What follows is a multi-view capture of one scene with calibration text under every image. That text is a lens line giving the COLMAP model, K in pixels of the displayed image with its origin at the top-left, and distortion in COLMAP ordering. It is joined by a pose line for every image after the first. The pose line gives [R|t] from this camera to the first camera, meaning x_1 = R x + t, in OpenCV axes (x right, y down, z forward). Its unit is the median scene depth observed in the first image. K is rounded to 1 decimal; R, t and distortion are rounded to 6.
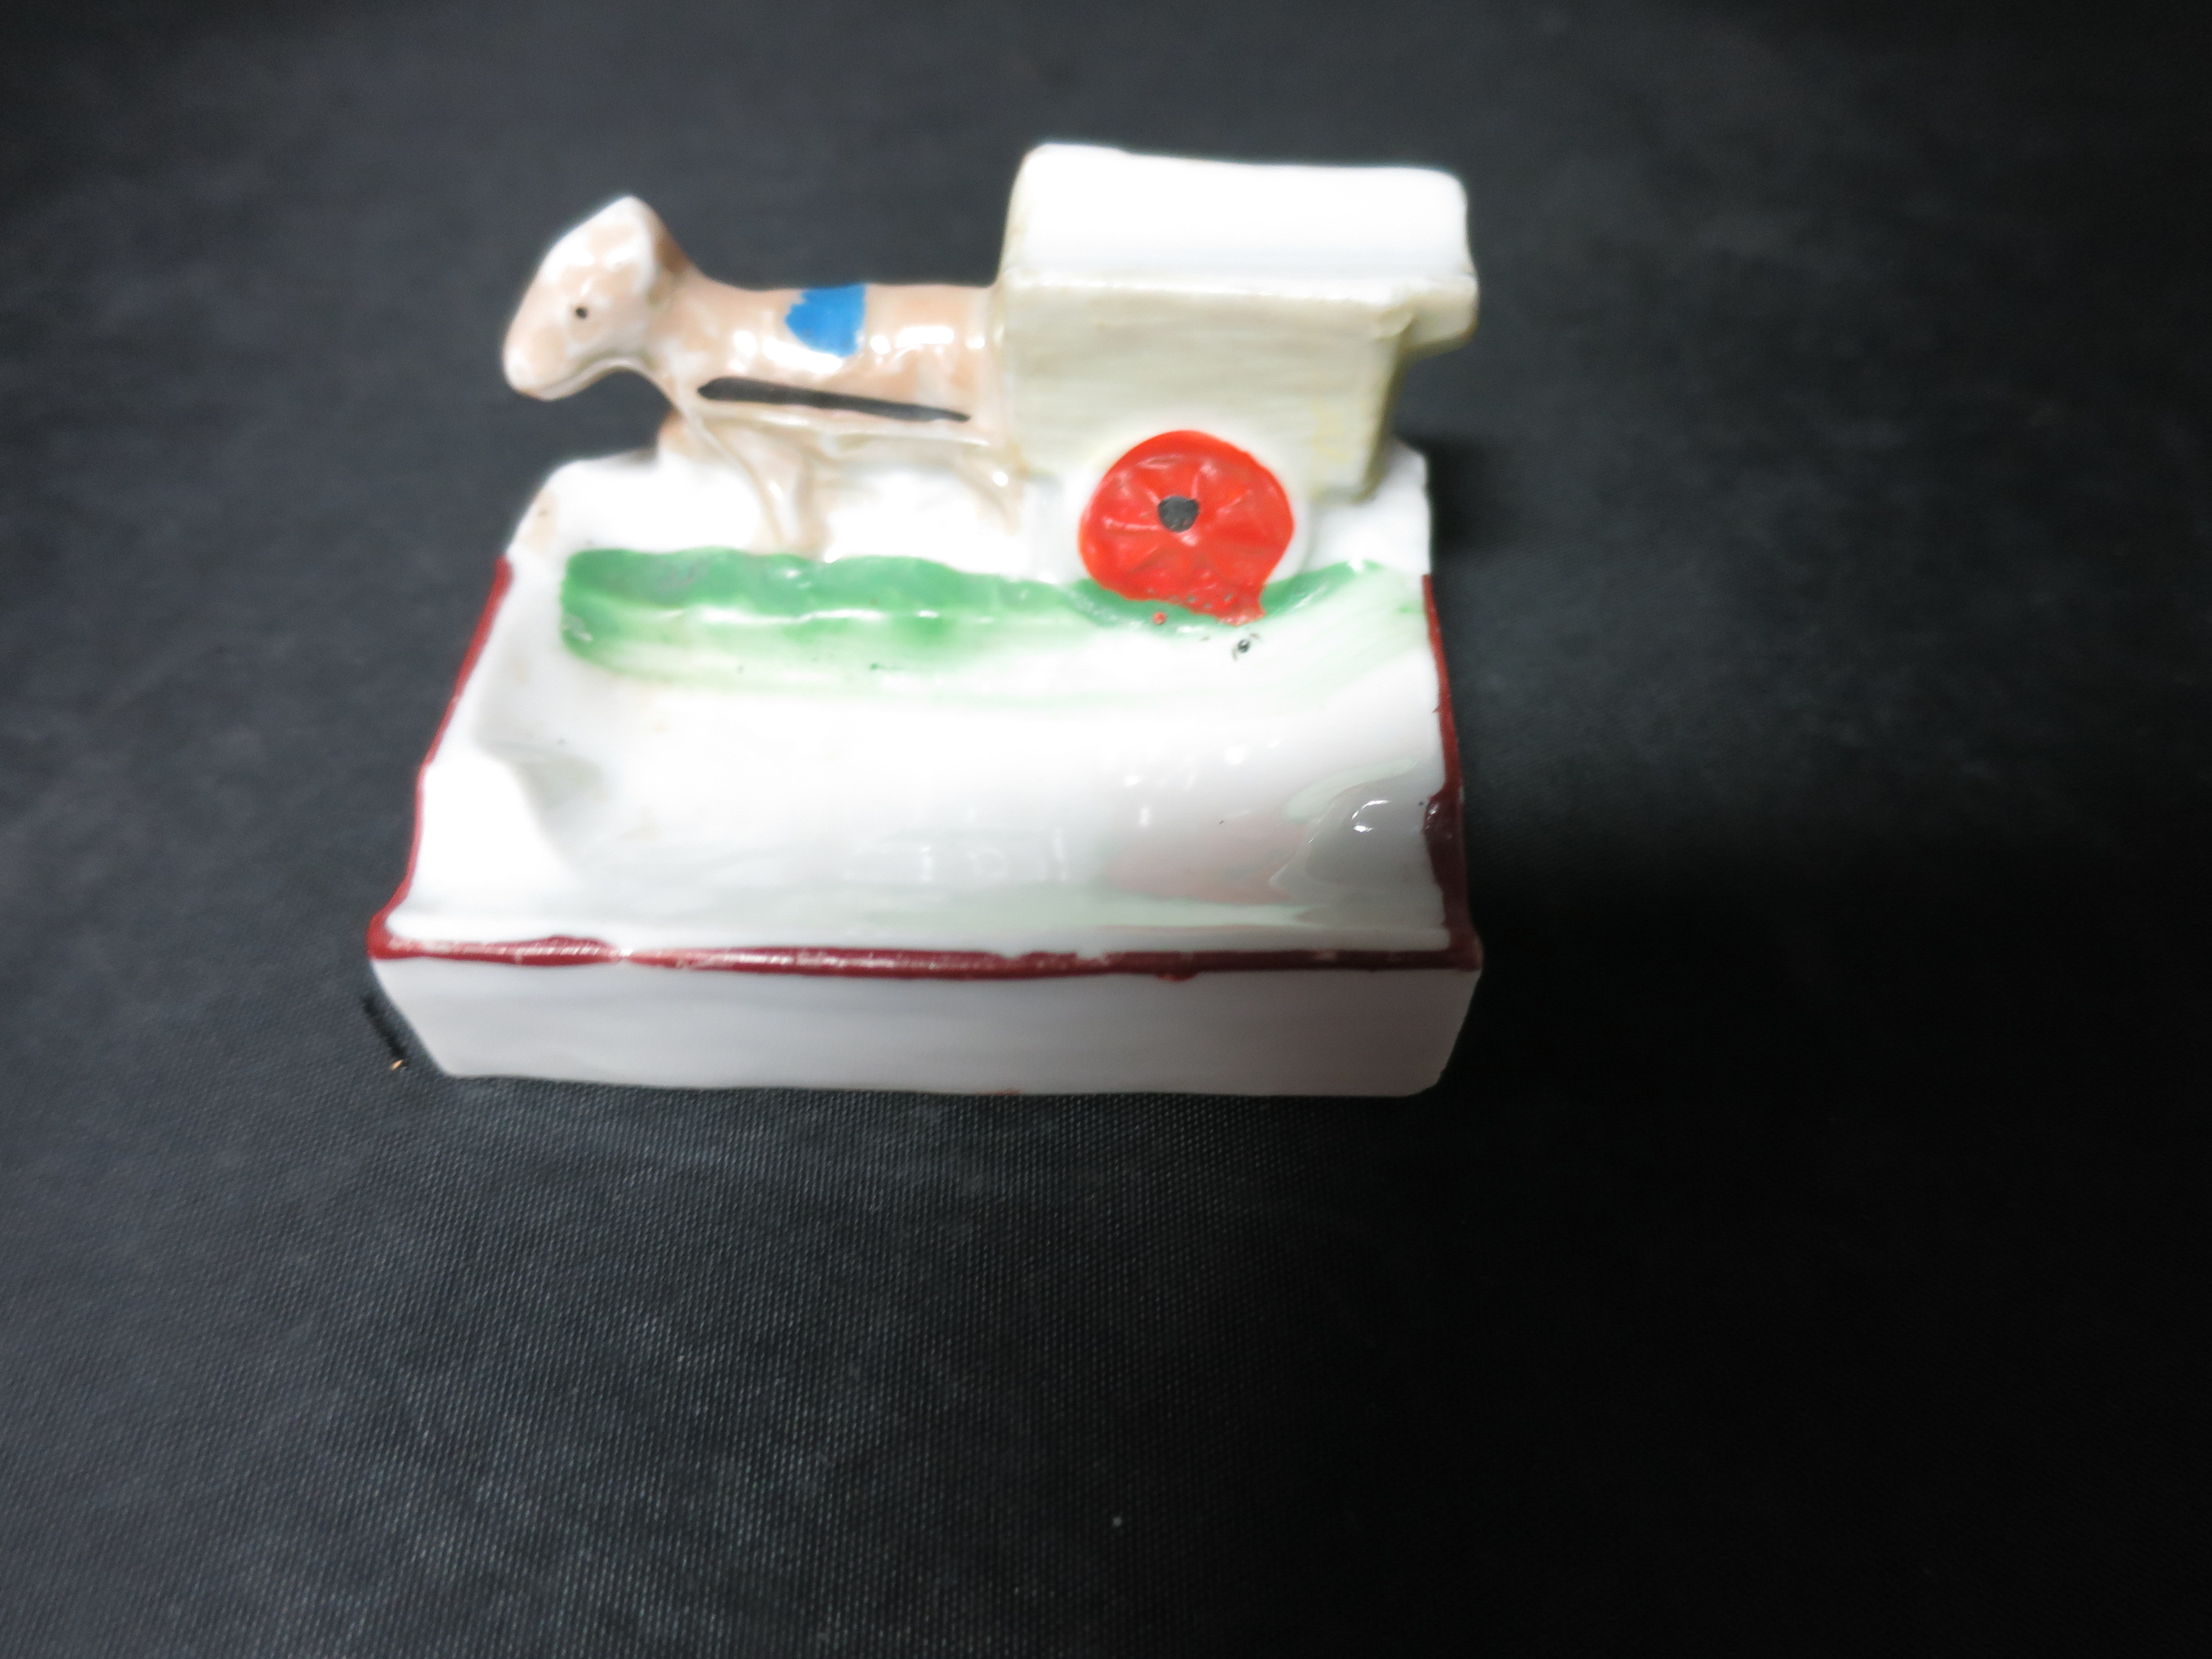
lens RADIAL K [[1607.9, 0, 1106.0], [0, 1607.9, 829.5], [0, 0, 1]] dist [-0.007185, 0.001693]
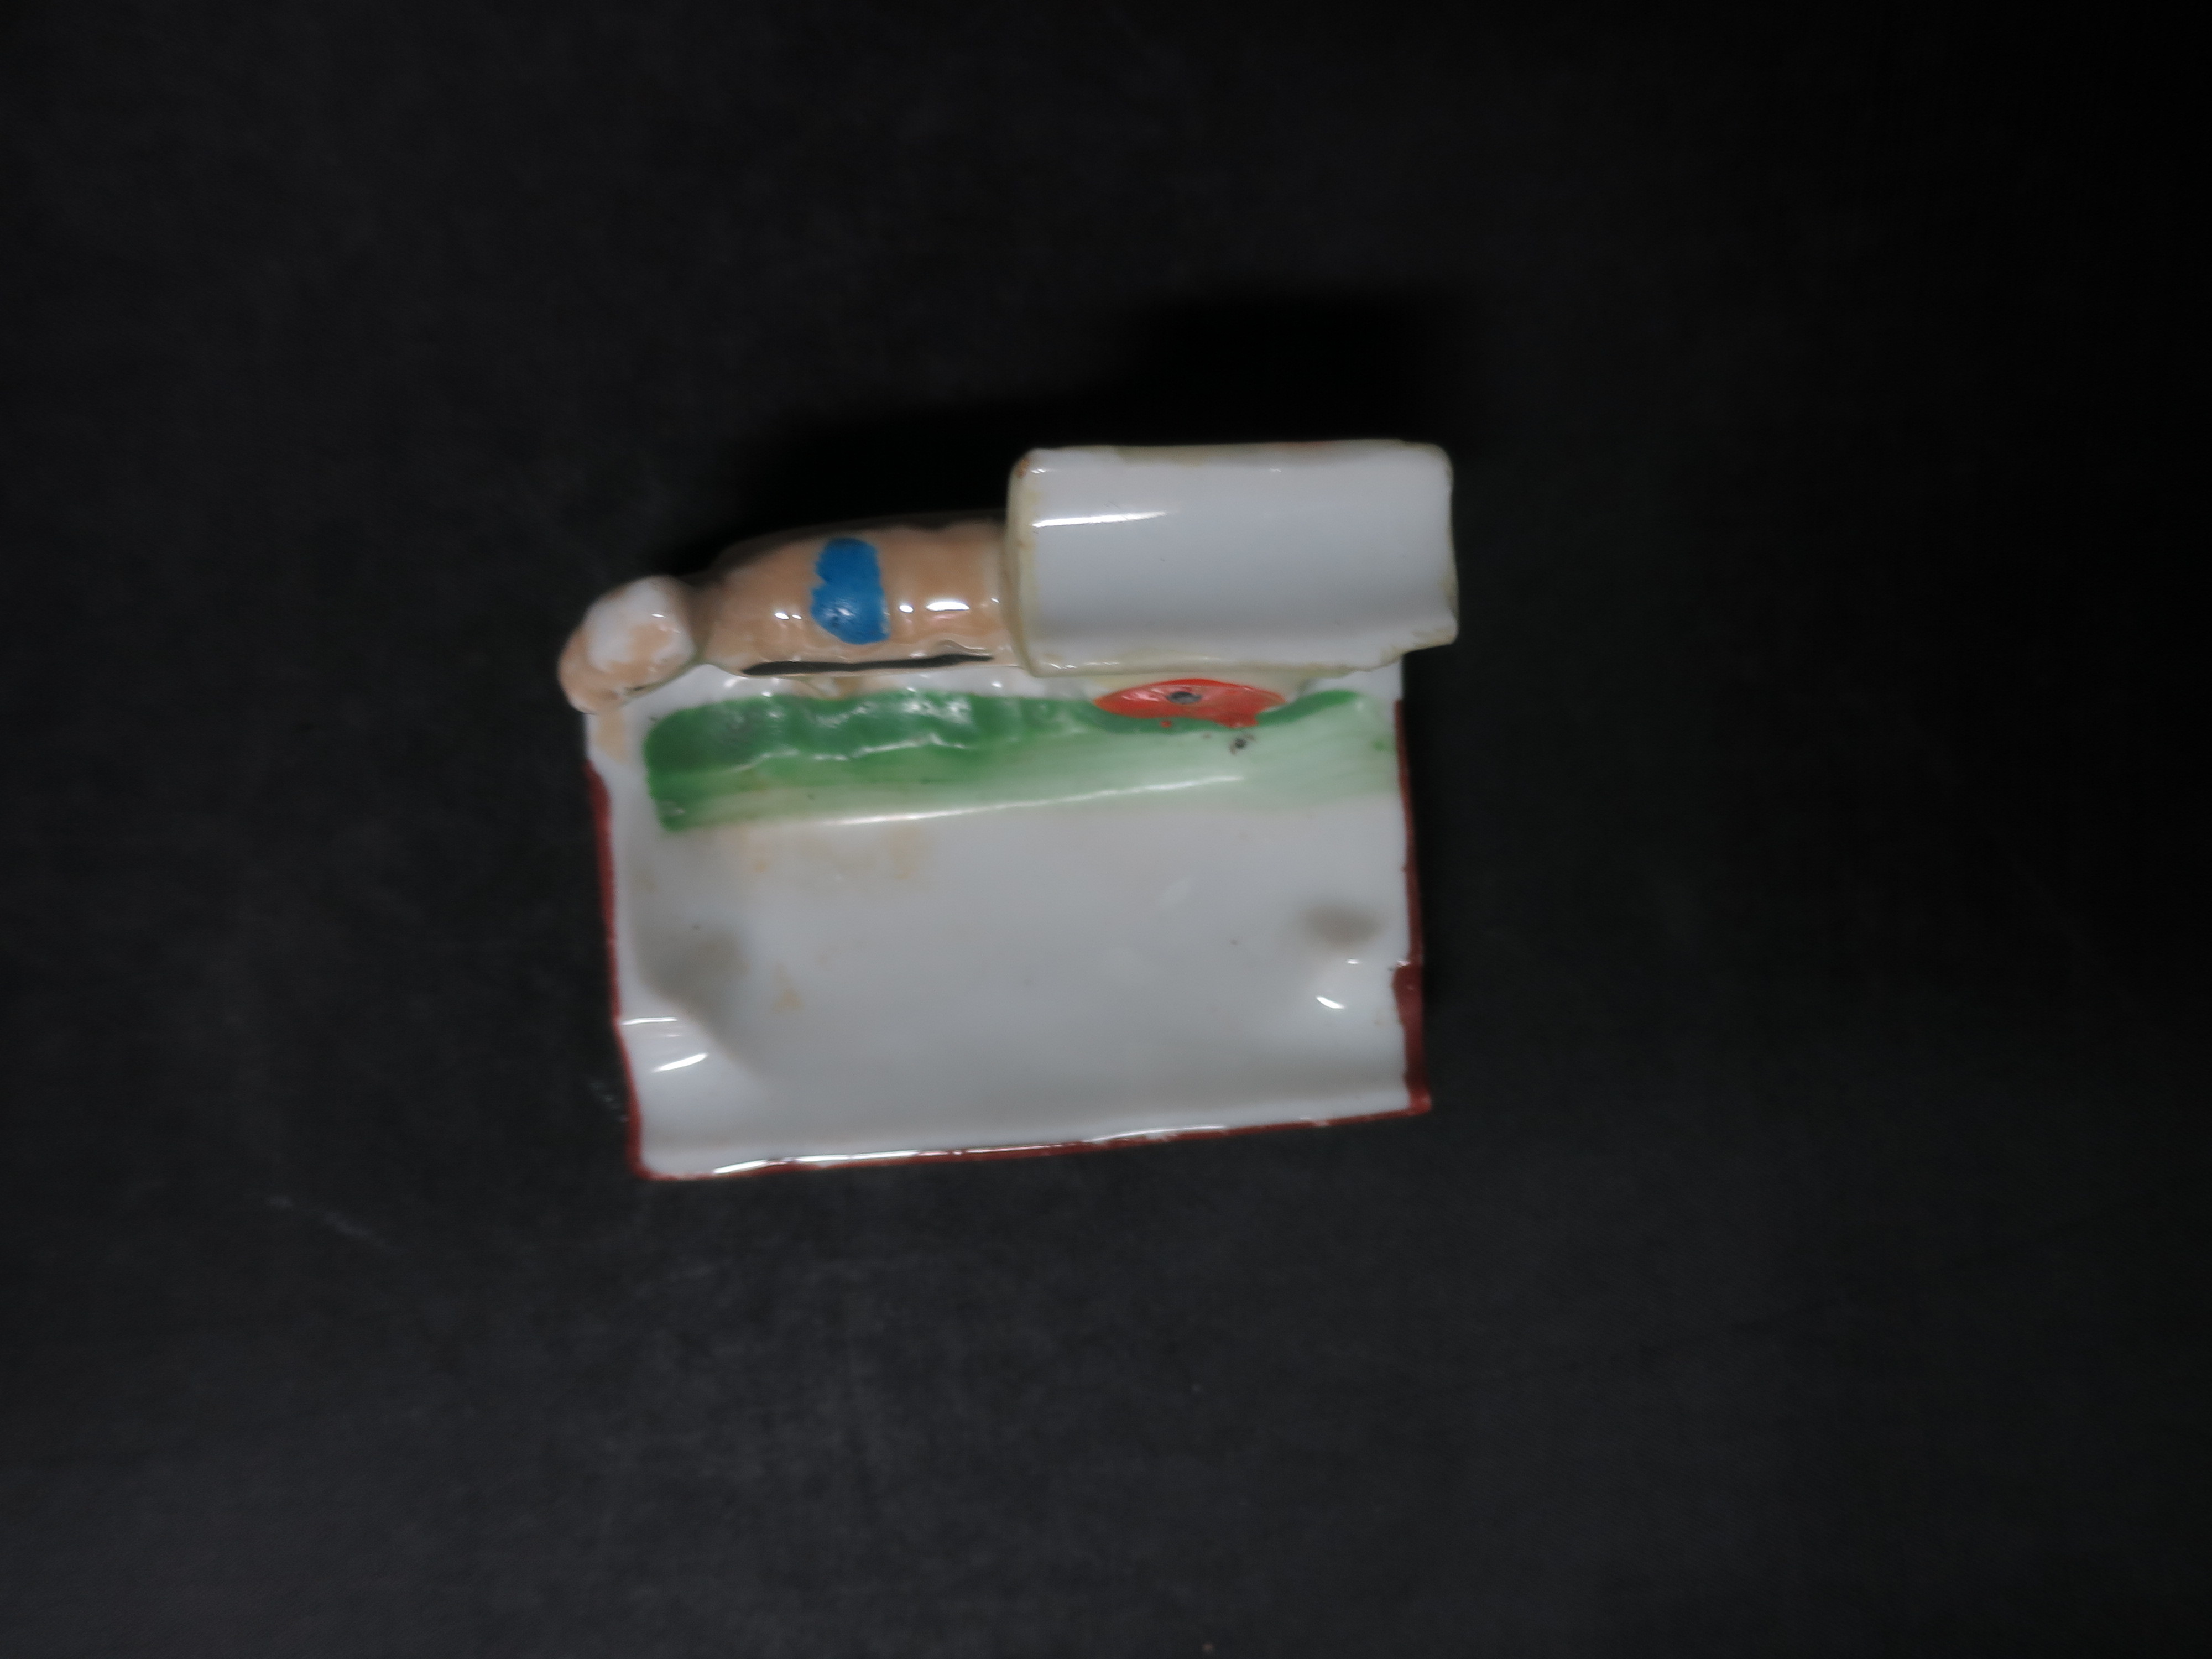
lens RADIAL K [[1607.9, 0, 1106.0], [0, 1607.9, 829.5], [0, 0, 1]] dist [-0.007185, 0.001693]
pose [[0.992954, -0.115851, 0.024919, -0.050393], [0.076336, 0.786181, 0.613264, -0.836016], [-0.090638, -0.607041, 0.789485, 0.049444]]
